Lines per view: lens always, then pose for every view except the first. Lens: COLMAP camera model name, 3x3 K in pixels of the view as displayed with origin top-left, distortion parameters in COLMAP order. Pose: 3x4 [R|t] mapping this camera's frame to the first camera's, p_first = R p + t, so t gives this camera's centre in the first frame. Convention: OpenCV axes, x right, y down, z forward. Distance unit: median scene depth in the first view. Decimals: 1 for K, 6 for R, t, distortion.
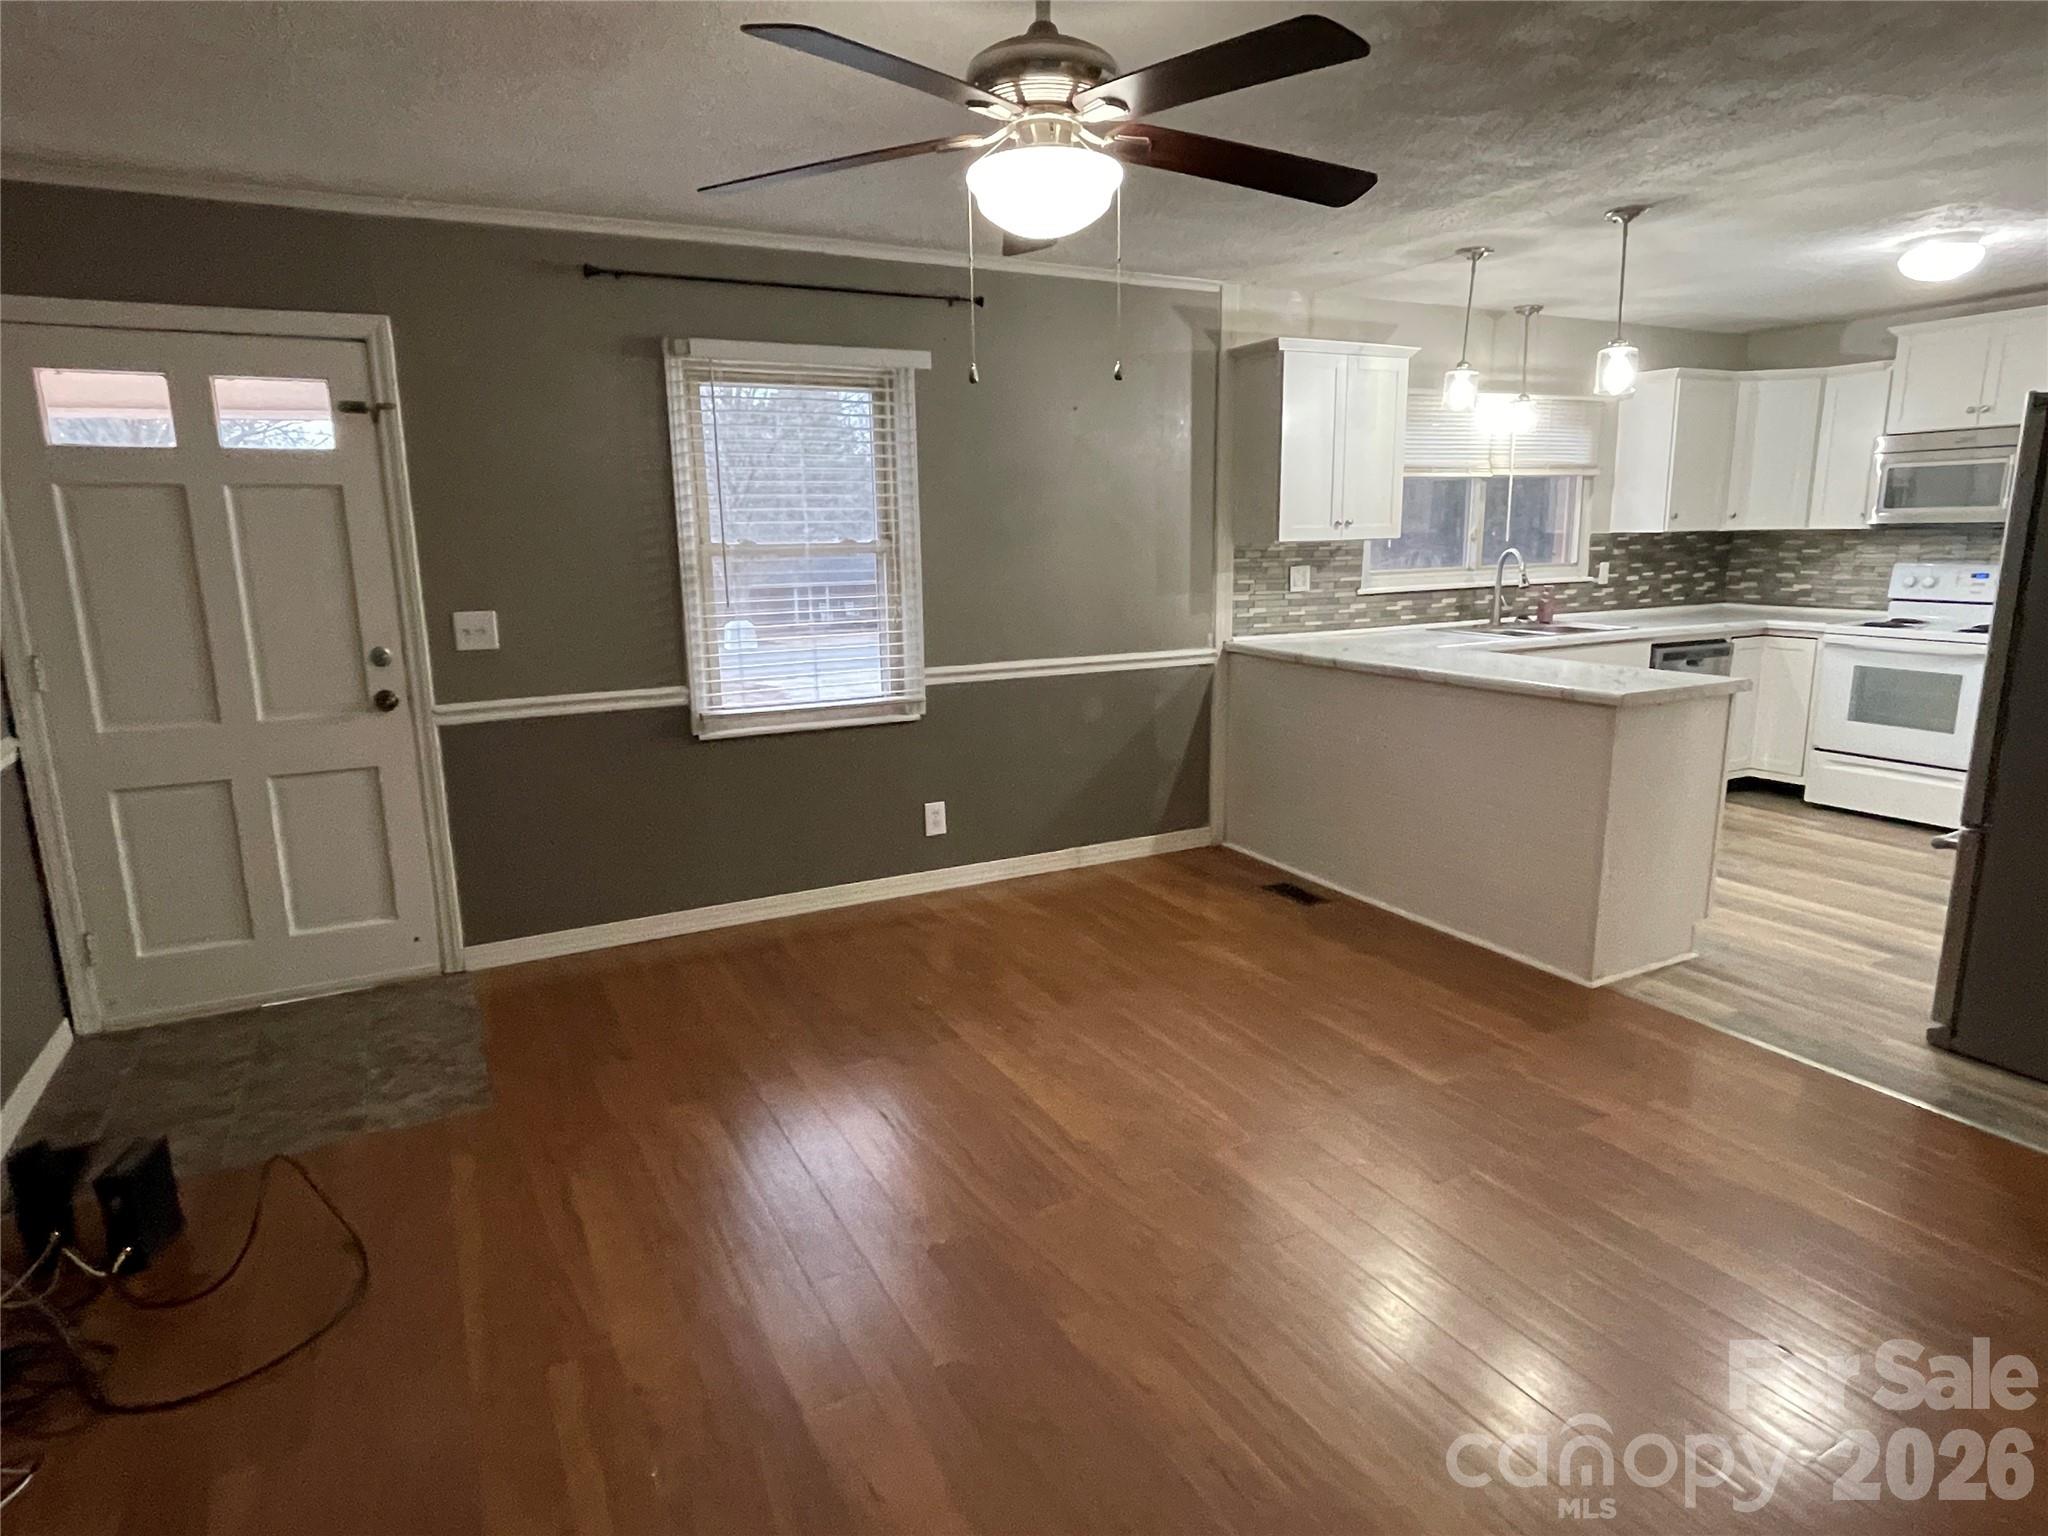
lens RADIAL K [[1167.3, 0, 1018.0], [0, 1167.3, 778.2], [0, 0, 1]] dist [0.002367, -0.005527]
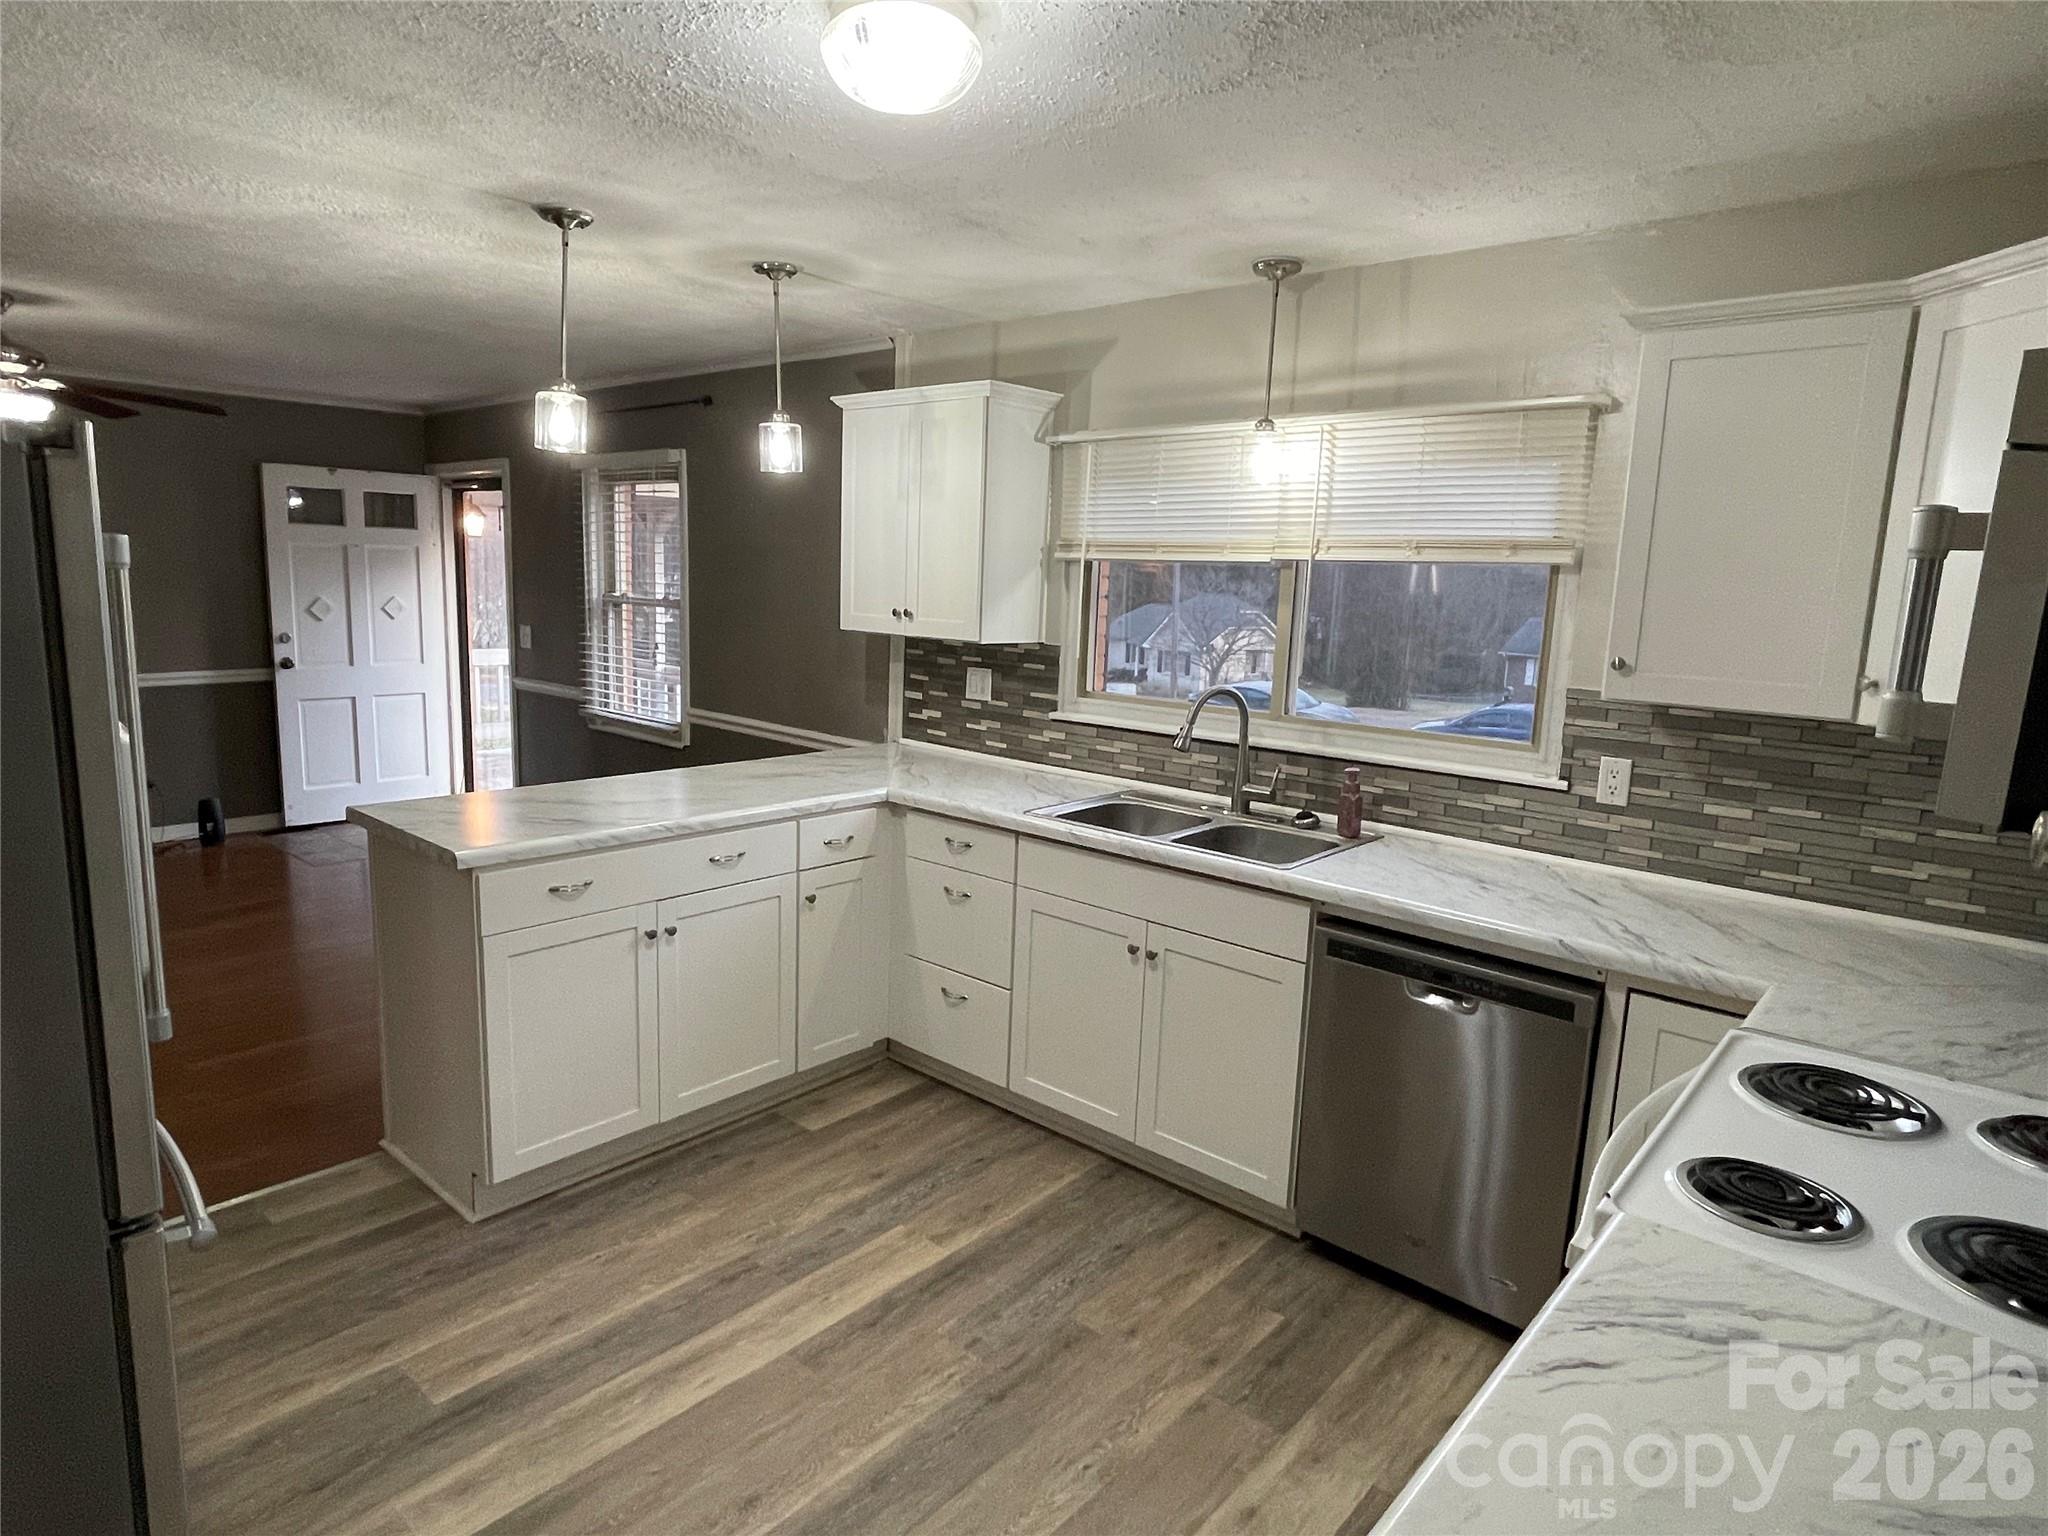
lens RADIAL K [[1167.3, 0, 1018.4], [0, 1167.3, 768.9], [0, 0, 1]] dist [0.002367, -0.005527]
pose [[0.355256, 0.184078, -0.916465, 0.930841], [-0.239701, 0.965576, 0.101025, -0.191182], [0.903513, 0.183788, 0.387151, 0.694769]]
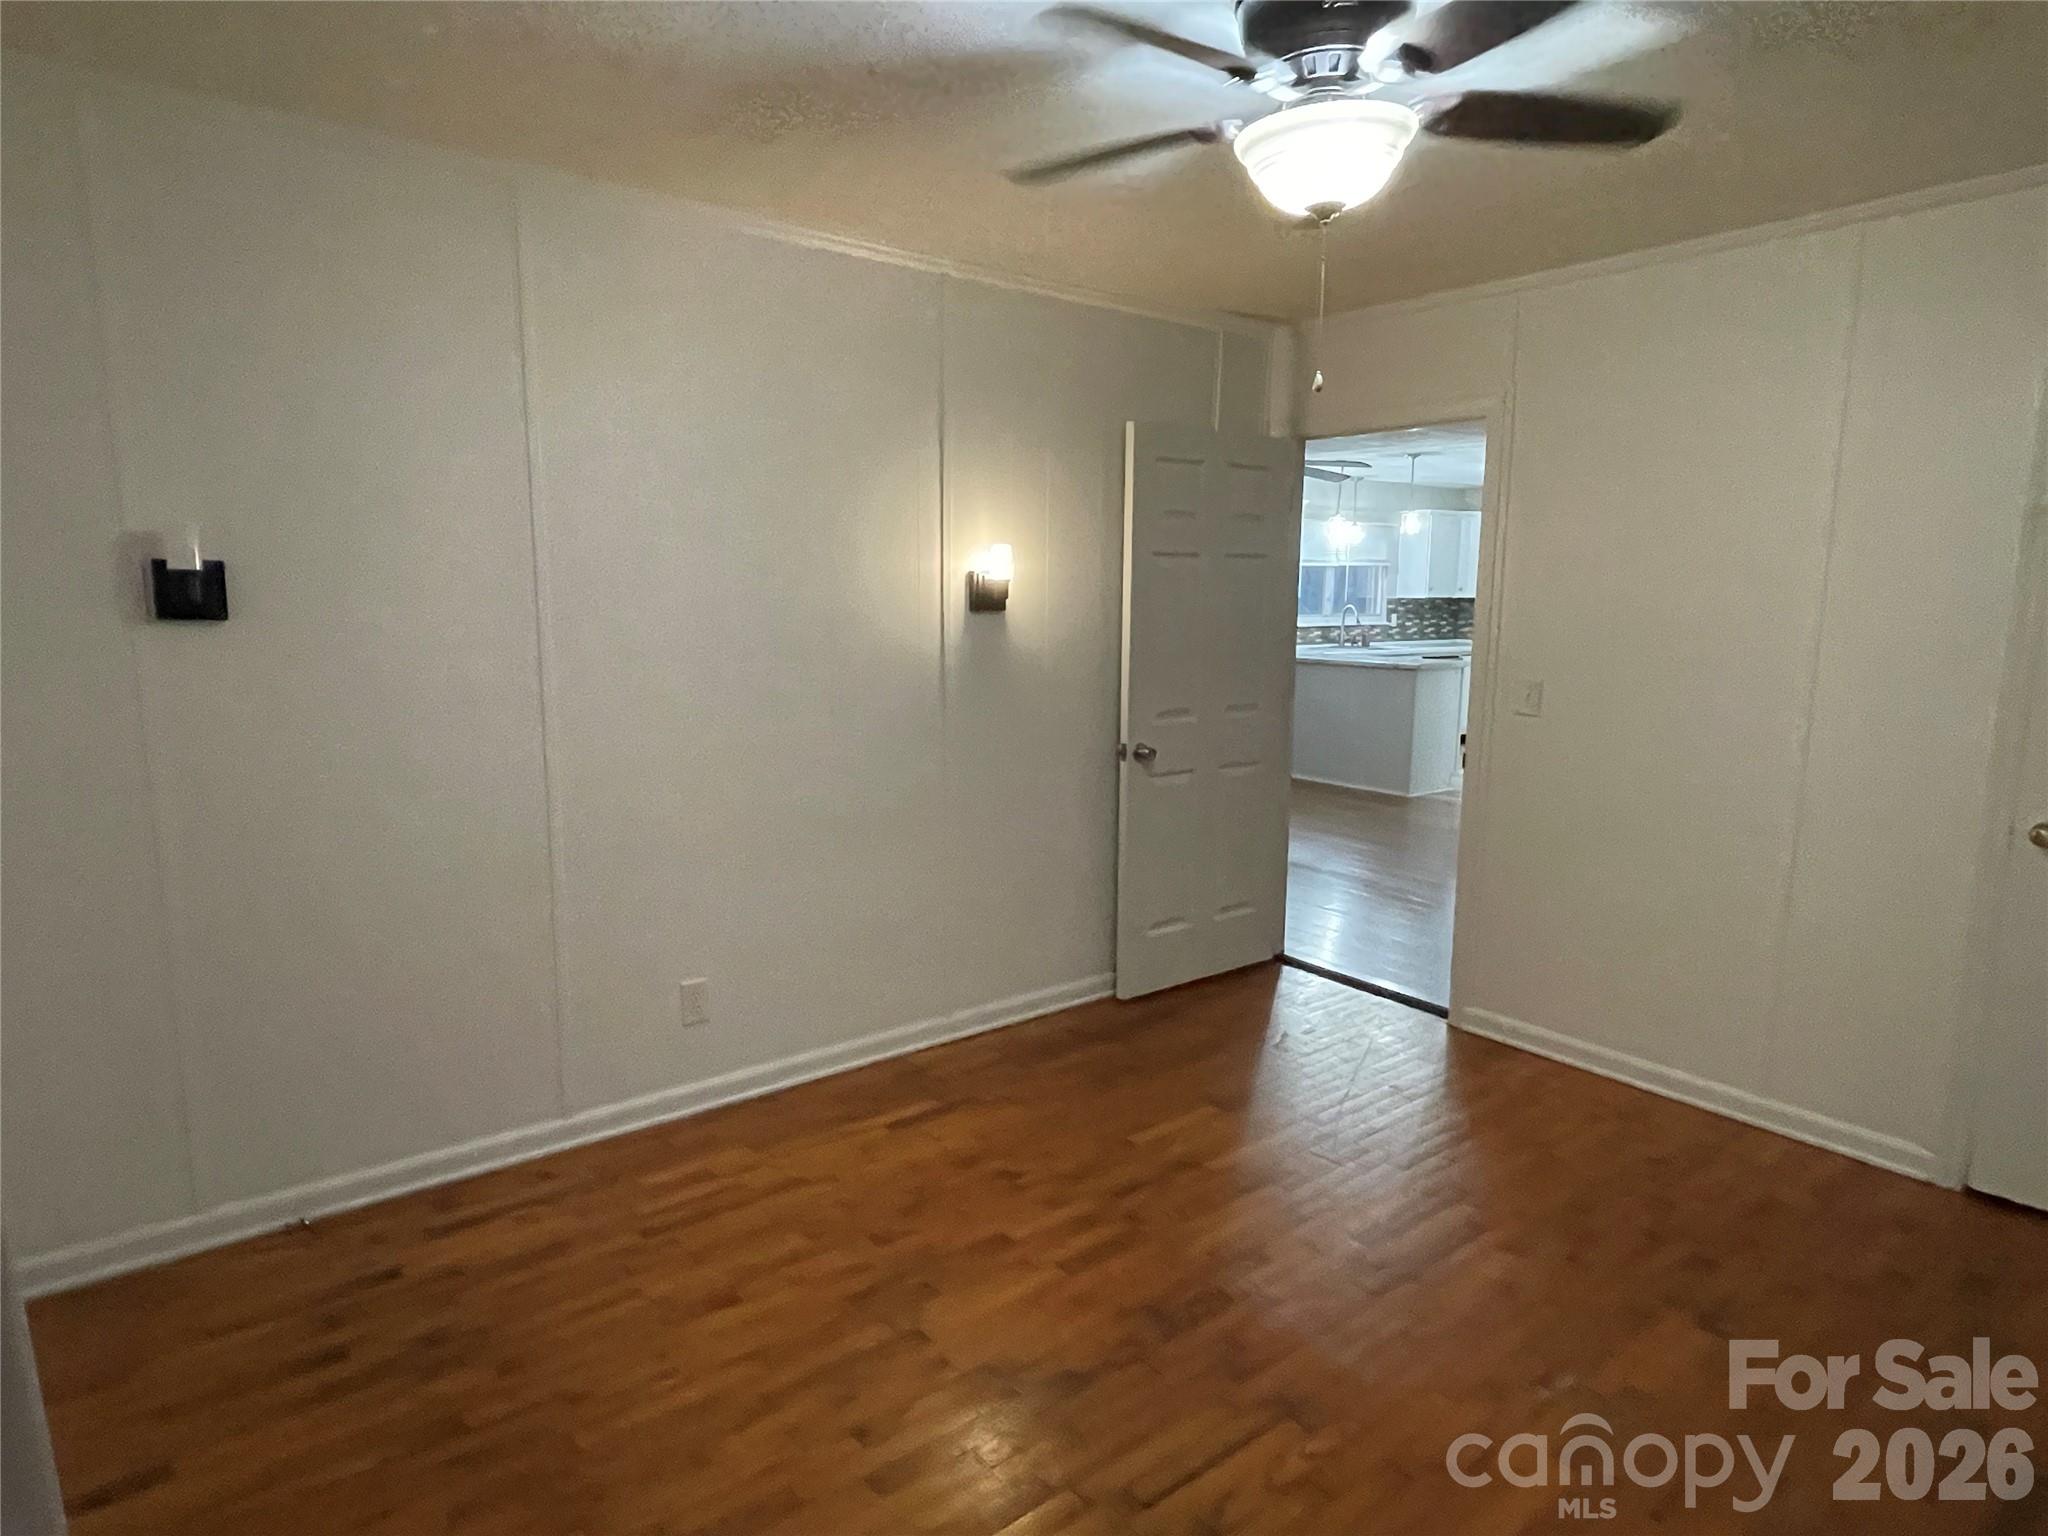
lens RADIAL K [[1167.3, 0, 1006.8], [0, 1167.3, 769.4], [0, 0, 1]] dist [0.002367, -0.005527]
pose [[0.984613, -0.004034, 0.174705, -0.432051], [0.012926, 0.998676, -0.049790, 0.146097], [-0.174273, 0.051282, 0.983361, -0.700167]]
